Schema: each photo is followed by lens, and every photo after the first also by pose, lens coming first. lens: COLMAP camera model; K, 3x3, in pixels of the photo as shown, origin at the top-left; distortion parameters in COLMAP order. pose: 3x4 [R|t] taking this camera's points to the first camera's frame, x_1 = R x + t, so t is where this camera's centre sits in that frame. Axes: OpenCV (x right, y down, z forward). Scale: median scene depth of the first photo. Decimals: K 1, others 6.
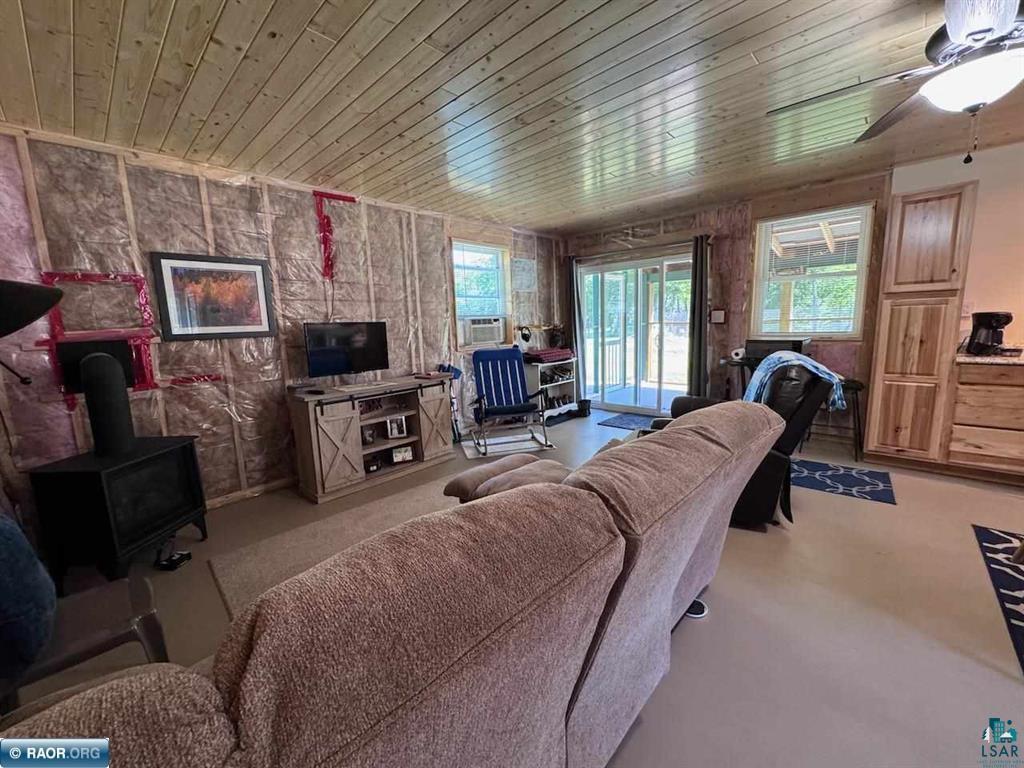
lens RADIAL K [[407.5, 0, 510.1], [0, 407.5, 384.3], [0, 0, 1]] dist [-0.002310, -0.000050]
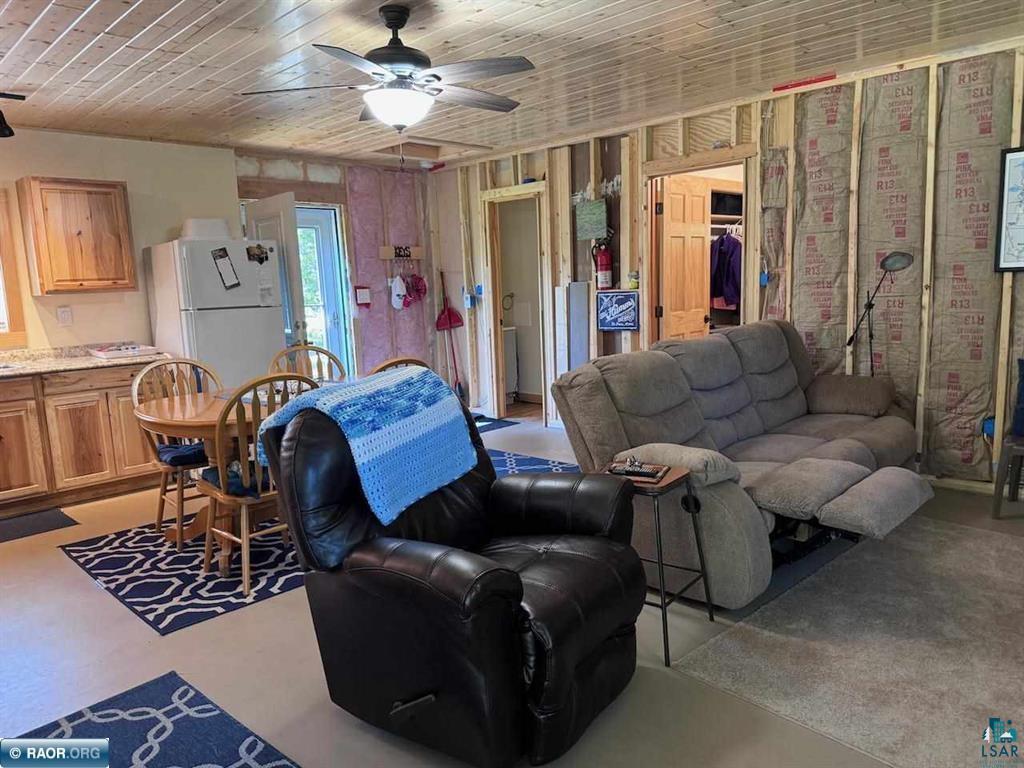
lens RADIAL K [[718.5, 0, 512.0], [0, 718.5, 384.0], [0, 0, 1]] dist [-0.000413, -0.000853]
pose [[-0.996549, 0.071346, 0.042428, 0.377728], [0.080747, 0.951704, 0.296208, -0.272380], [-0.019246, 0.298612, -0.954181, 1.551837]]
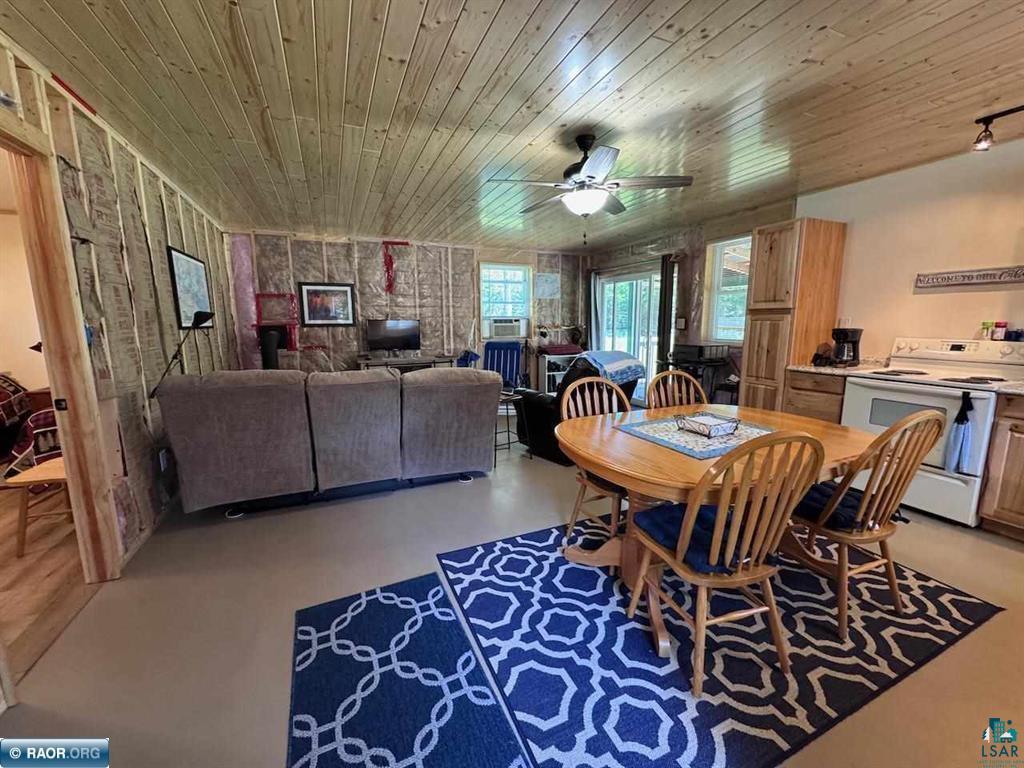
lens RADIAL K [[407.5, 0, 510.1], [0, 407.5, 384.3], [0, 0, 1]] dist [-0.002310, -0.000050]
pose [[0.918554, 0.091463, -0.384568, 0.773214], [-0.087168, 0.995782, 0.028626, 0.023520], [0.385564, 0.007227, 0.922653, -0.385123]]
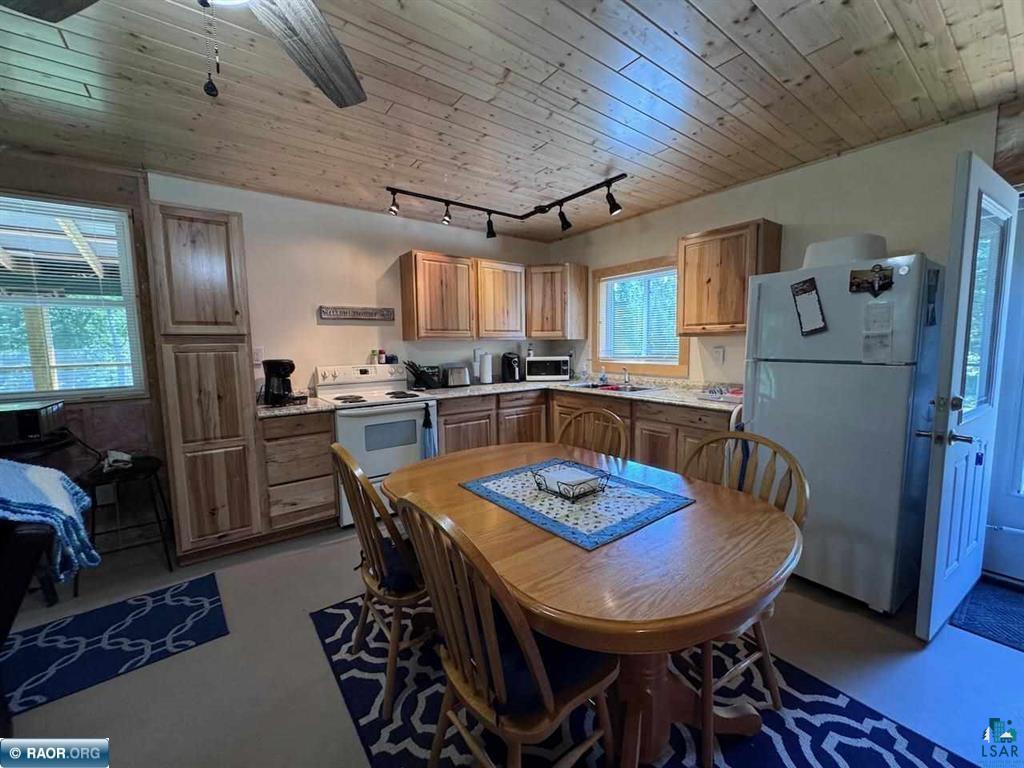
lens RADIAL K [[407.5, 0, 510.1], [0, 407.5, 384.3], [0, 0, 1]] dist [-0.002310, -0.000050]
pose [[0.176350, -0.065002, 0.982179, 0.324141], [0.159686, 0.986489, 0.036616, -0.066737], [-0.971288, 0.150383, 0.184347, 0.289718]]
